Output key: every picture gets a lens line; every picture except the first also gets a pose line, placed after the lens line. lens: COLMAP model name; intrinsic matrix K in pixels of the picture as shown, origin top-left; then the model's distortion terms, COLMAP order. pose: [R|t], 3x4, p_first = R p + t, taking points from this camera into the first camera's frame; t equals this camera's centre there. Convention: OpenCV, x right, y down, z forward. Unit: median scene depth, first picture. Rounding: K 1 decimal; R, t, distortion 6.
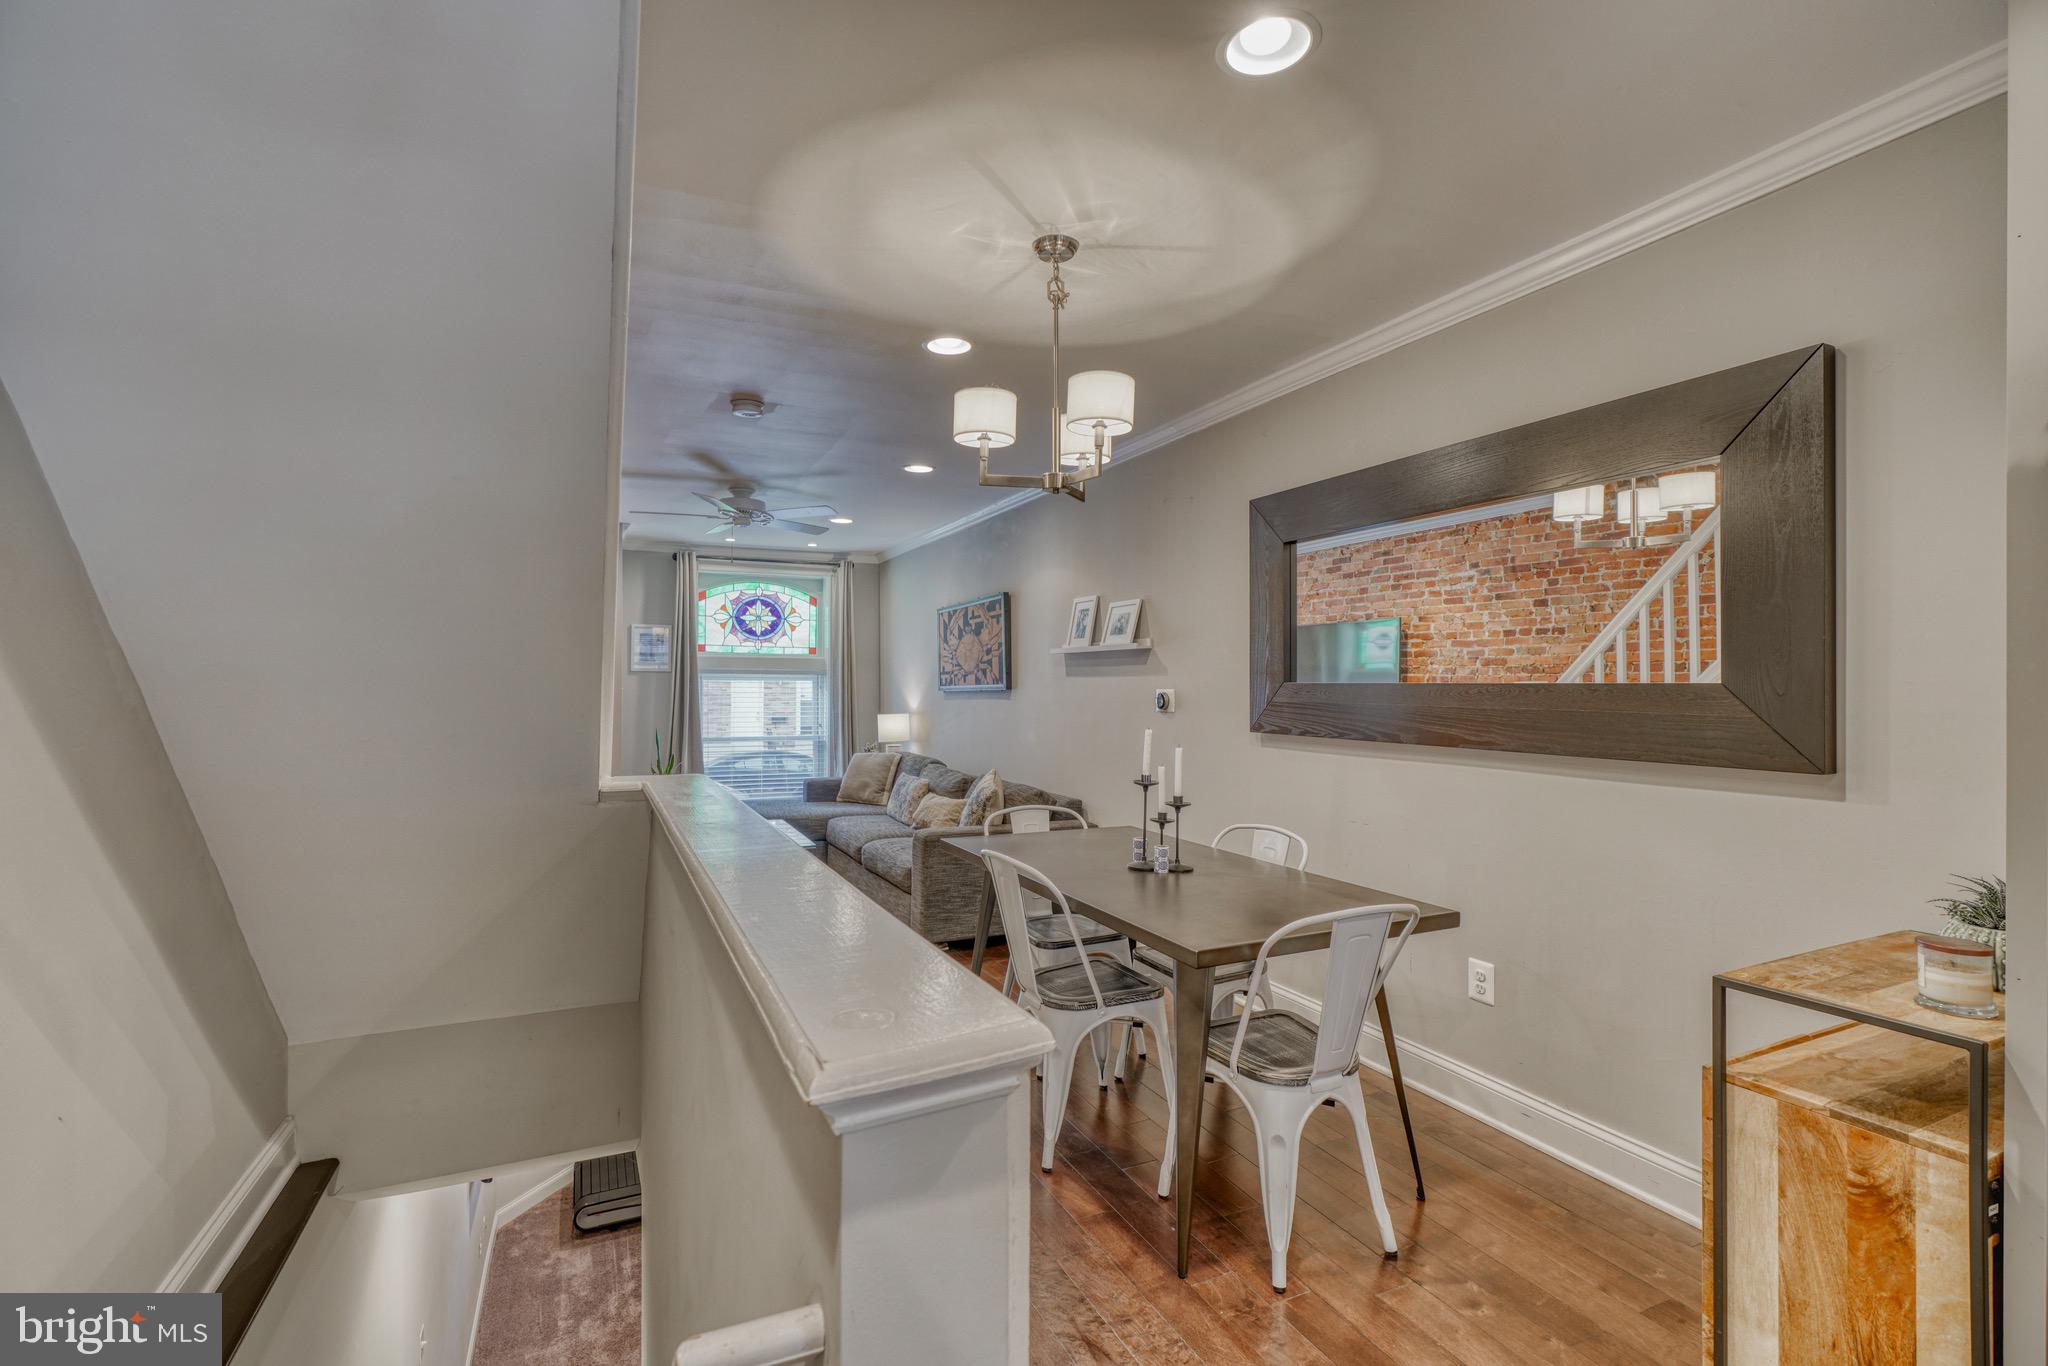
lens RADIAL K [[922.0, 0, 1013.3], [0, 922.0, 682.2], [0, 0, 1]] dist [-0.002322, 0.001136]
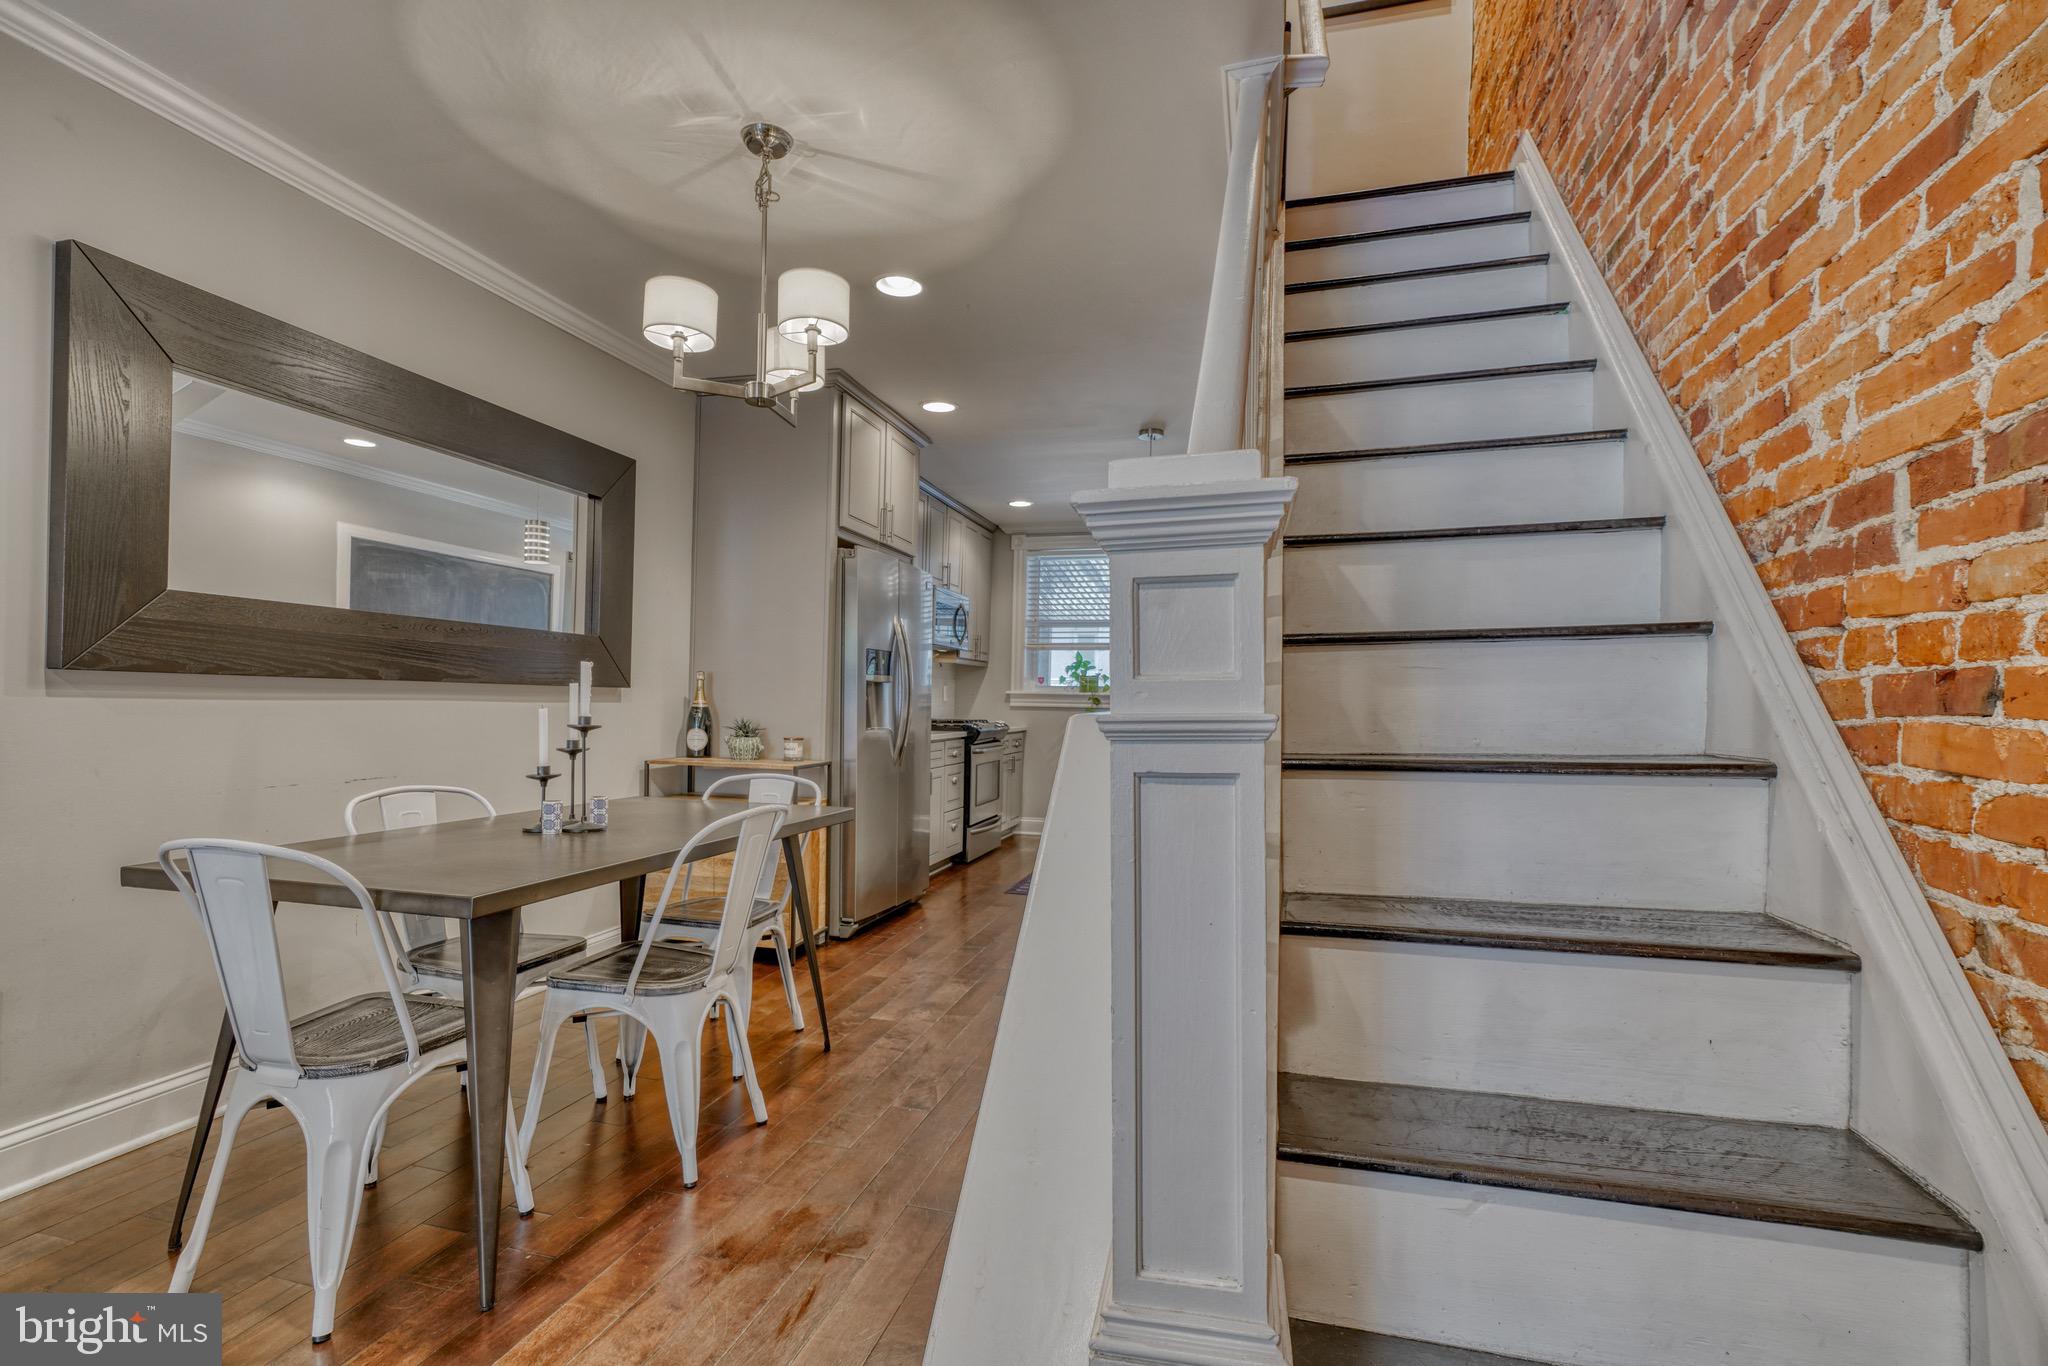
lens RADIAL K [[942.4, 0, 1017.7], [0, 942.4, 715.3], [0, 0, 1]] dist [-0.002429, -0.000058]
pose [[-0.764638, -0.027215, 0.643886, -0.283322], [-0.024951, 0.999609, 0.012619, 0.032416], [-0.643977, -0.006417, -0.765018, 0.565113]]
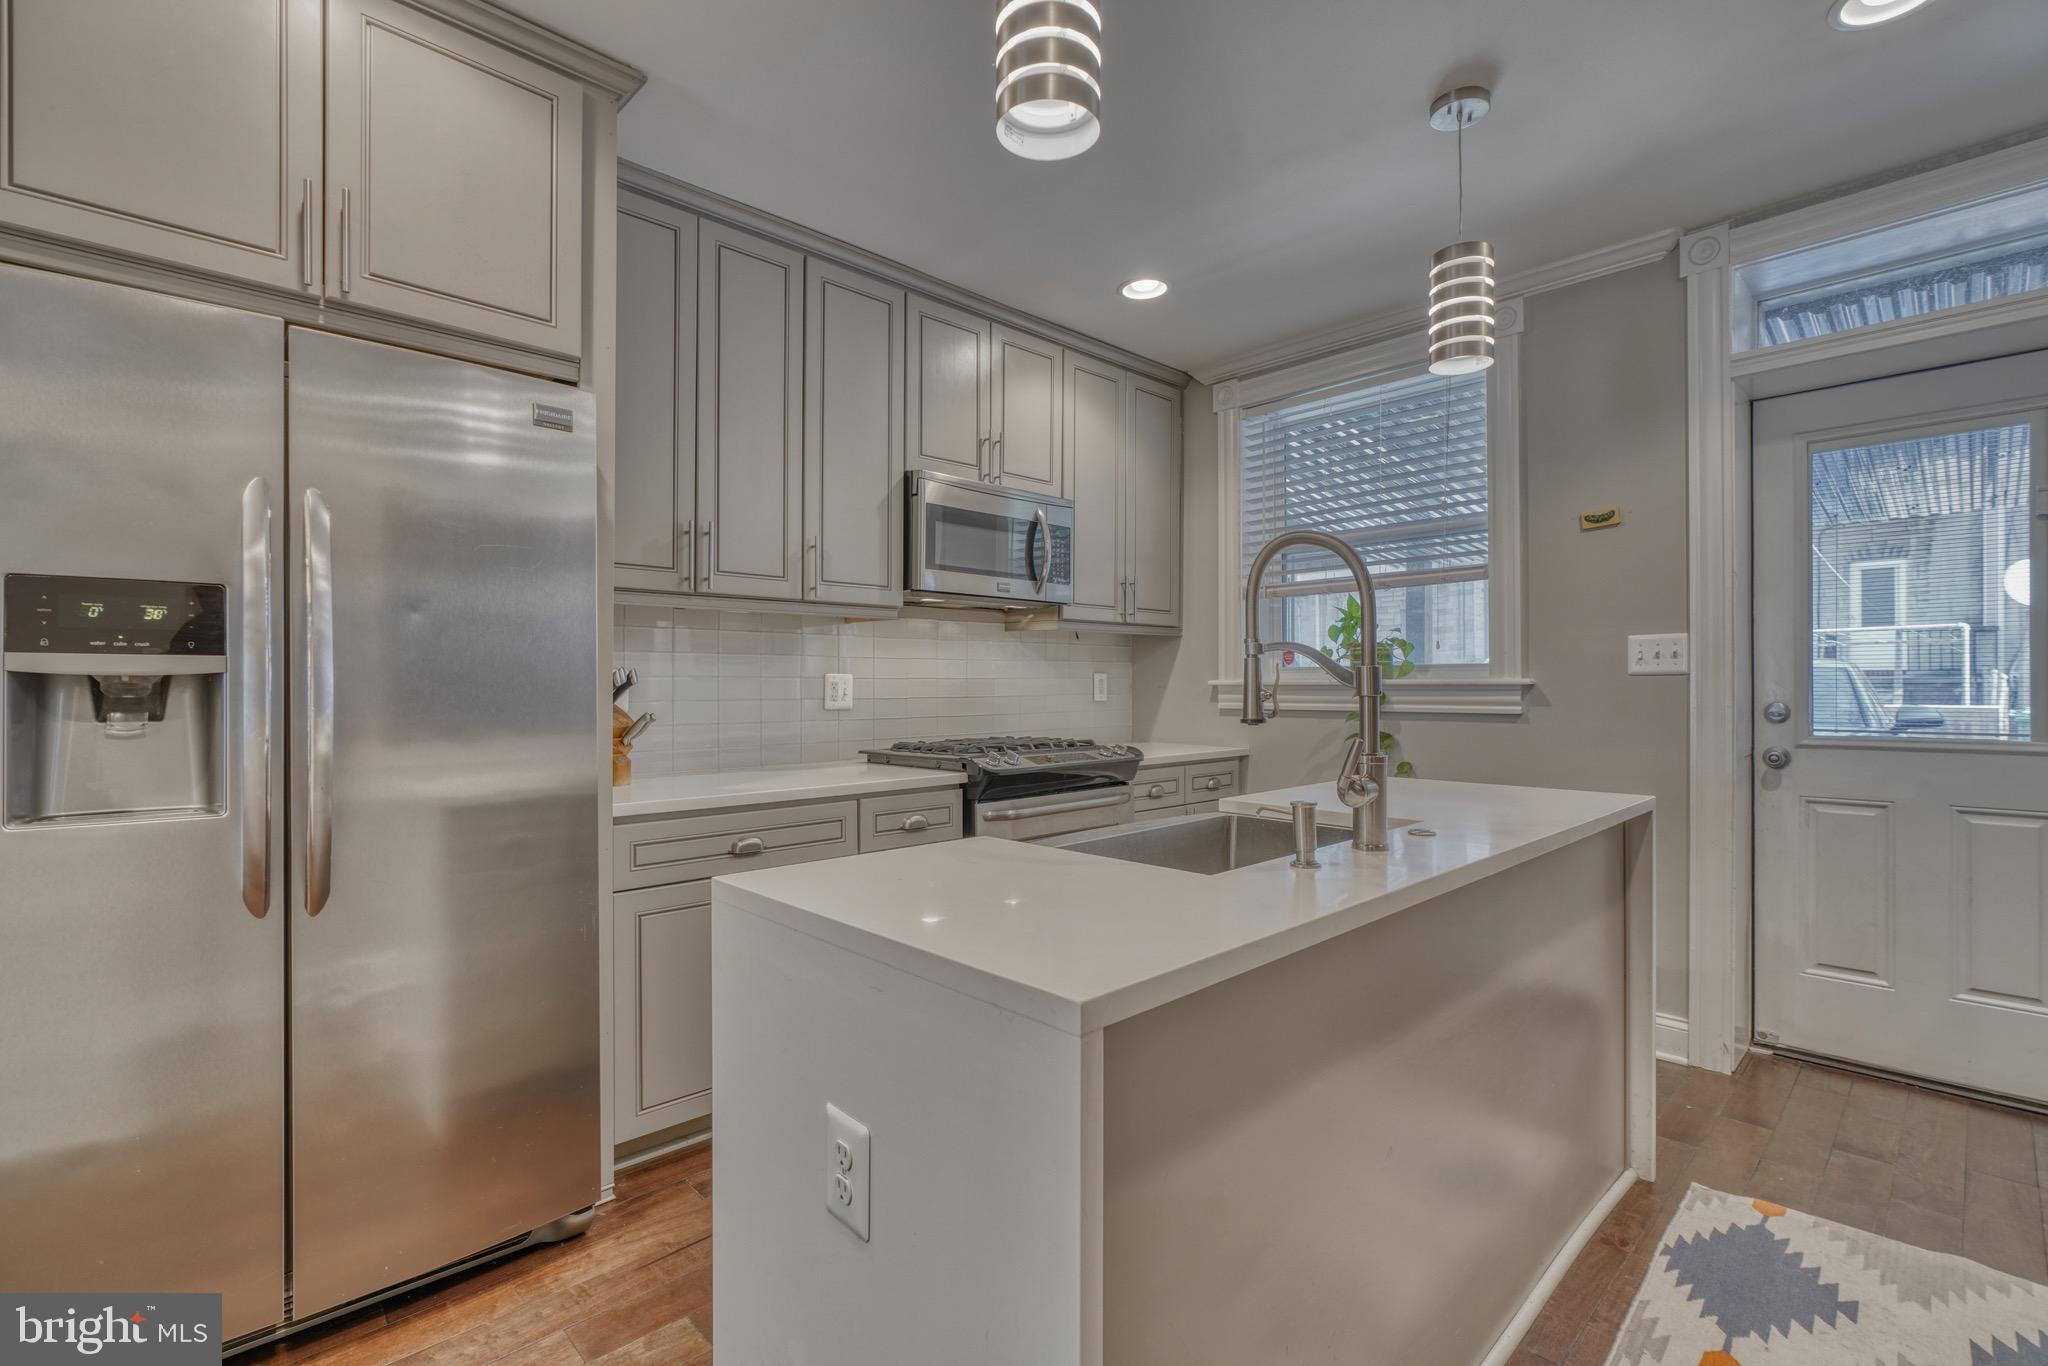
lens RADIAL K [[922.0, 0, 1013.3], [0, 922.0, 682.2], [0, 0, 1]] dist [-0.002322, 0.001136]
pose [[-0.316719, 0.002375, 0.948516, -0.059650], [-0.004206, 0.999984, -0.003908, 0.022089], [-0.948510, -0.005228, -0.316704, 0.014840]]
